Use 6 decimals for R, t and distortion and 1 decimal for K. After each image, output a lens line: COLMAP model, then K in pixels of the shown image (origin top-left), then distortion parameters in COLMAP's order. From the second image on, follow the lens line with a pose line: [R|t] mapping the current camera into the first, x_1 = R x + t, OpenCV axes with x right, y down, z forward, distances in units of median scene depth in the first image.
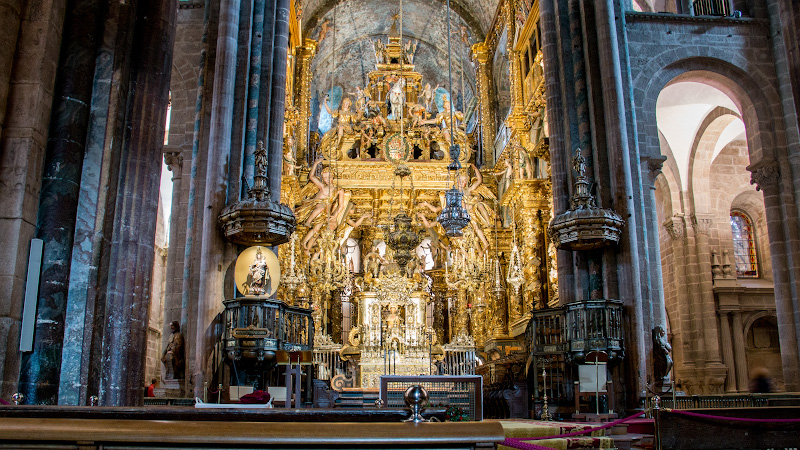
lens RADIAL K [[682.1, 0, 396.8], [0, 682.1, 230.1], [0, 0, 1]] dist [-0.085643, 0.001840]
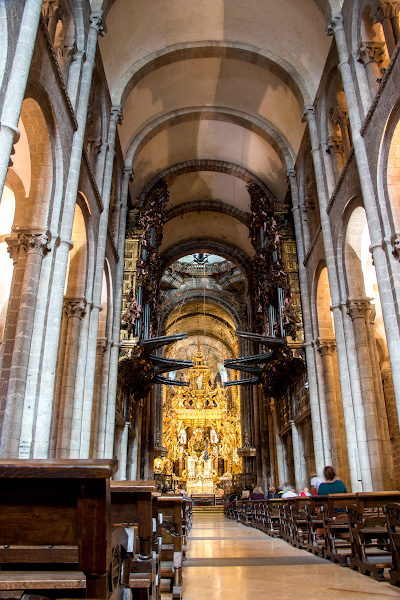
lens RADIAL K [[485.6, 0, 198.9], [0, 485.6, 301.2], [0, 0, 1]] dist [-0.147665, 0.003219]
pose [[0.999346, -0.016318, -0.032278, 0.062768], [0.011399, 0.989055, -0.147106, -0.229826], [0.034325, 0.146641, 0.988594, -0.890860]]
